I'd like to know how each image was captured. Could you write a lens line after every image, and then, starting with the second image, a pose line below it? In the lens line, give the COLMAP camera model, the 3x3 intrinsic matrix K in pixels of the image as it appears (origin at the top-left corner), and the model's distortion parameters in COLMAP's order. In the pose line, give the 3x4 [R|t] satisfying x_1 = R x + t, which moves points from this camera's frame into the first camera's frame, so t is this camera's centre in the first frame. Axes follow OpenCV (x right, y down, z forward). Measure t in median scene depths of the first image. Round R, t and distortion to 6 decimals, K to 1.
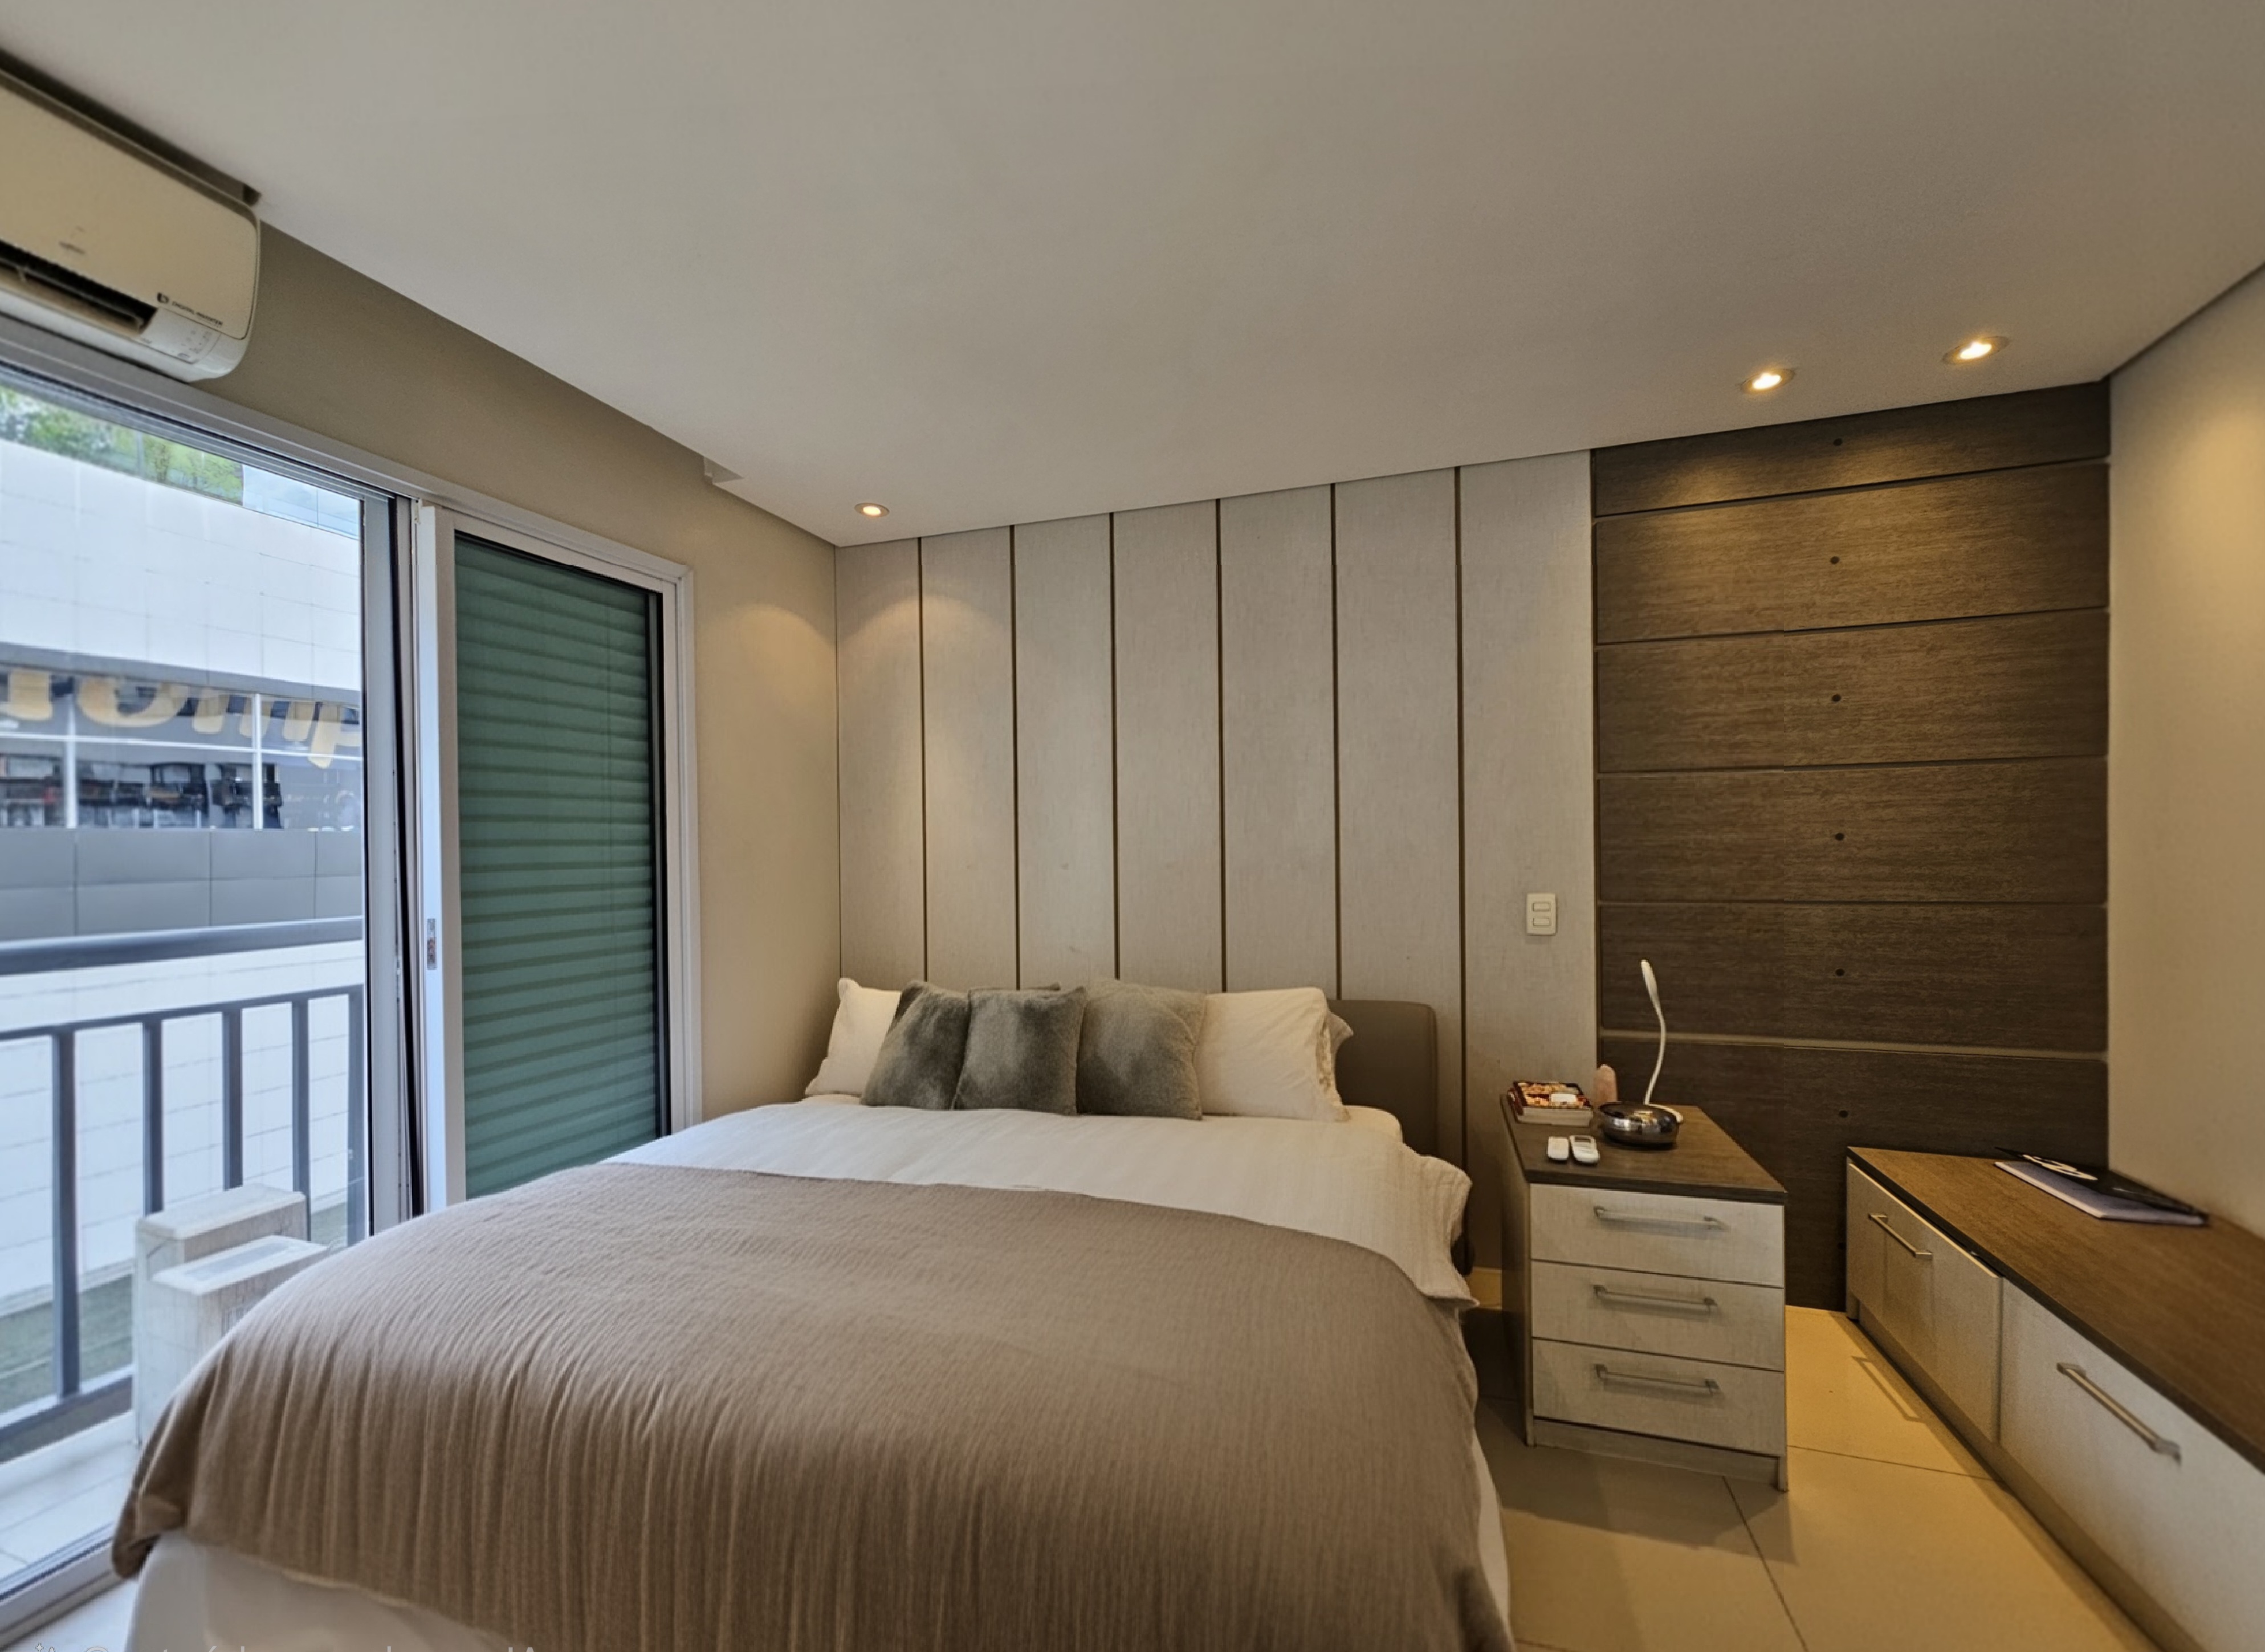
lens RADIAL K [[886.0, 0, 1141.2], [0, 886.0, 858.5], [0, 0, 1]] dist [0.001172, 0.000135]
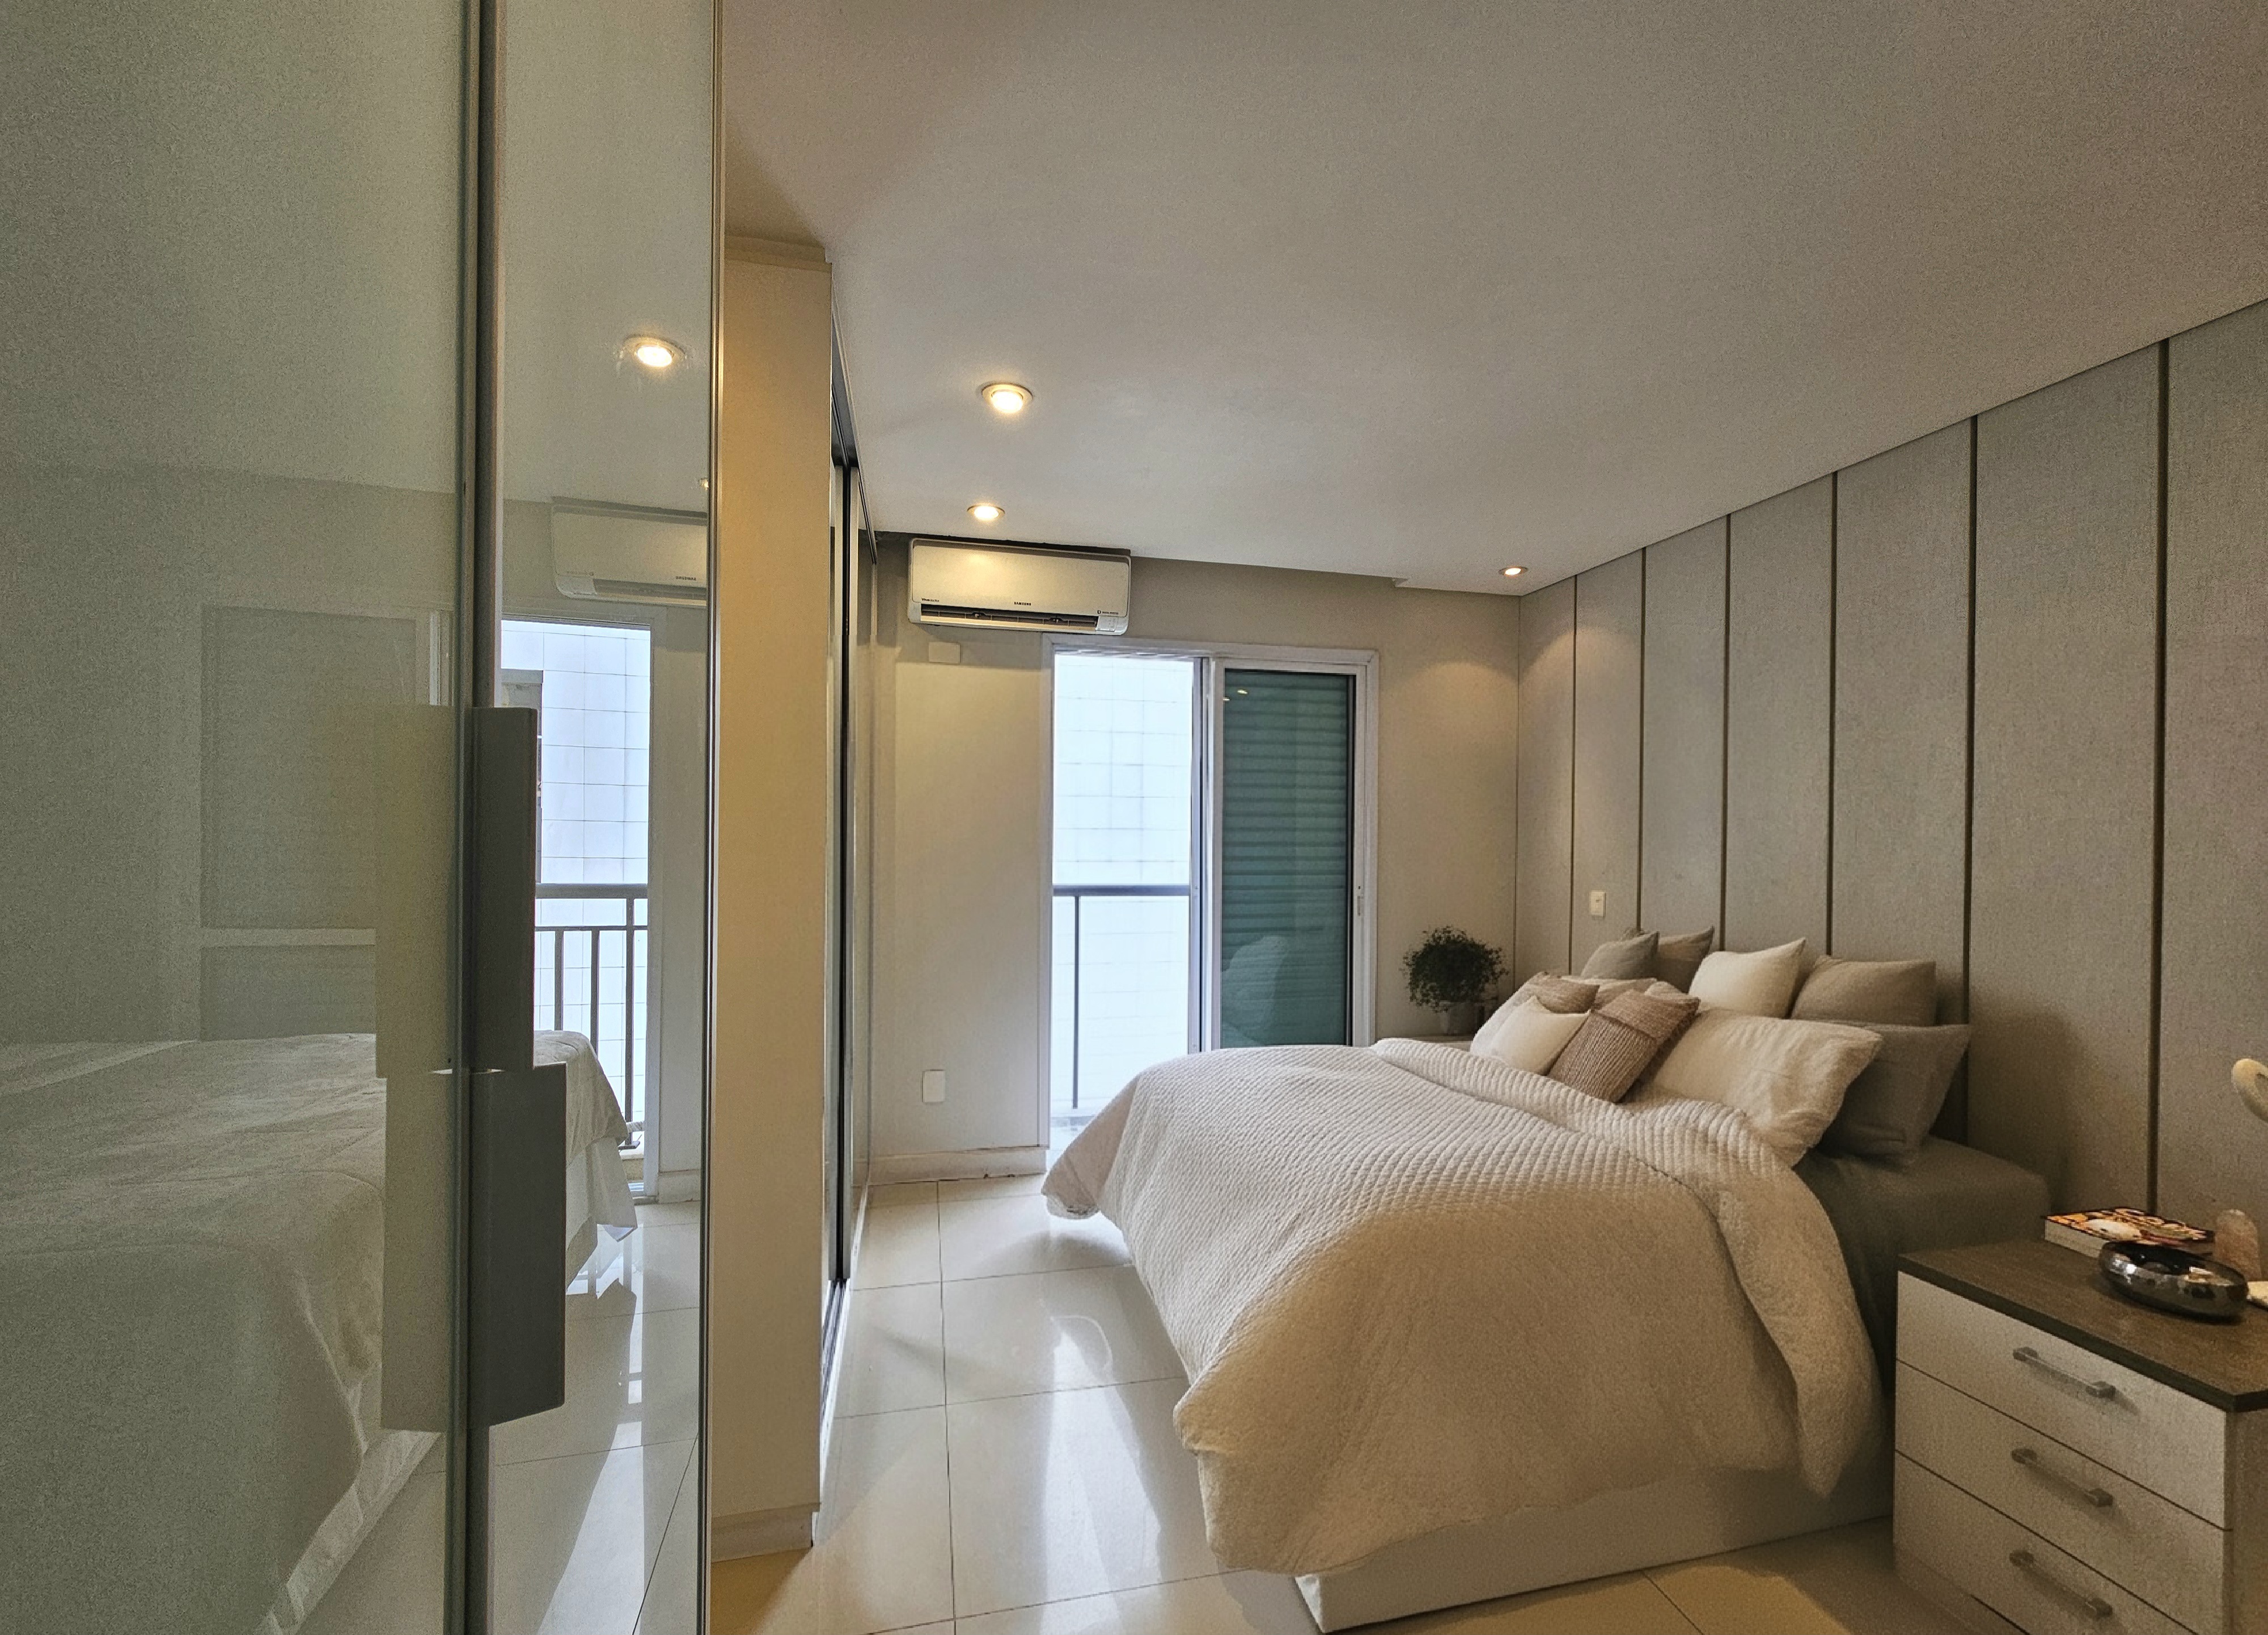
lens RADIAL K [[911.3, 0, 1133.9], [0, 911.3, 841.9], [0, 0, 1]] dist [-0.000027, 0.000027]
pose [[0.513188, 0.017462, -0.858099, 0.566769], [-0.023717, 0.999700, 0.006160, -0.026261], [0.857948, 0.017191, 0.513448, -0.072797]]
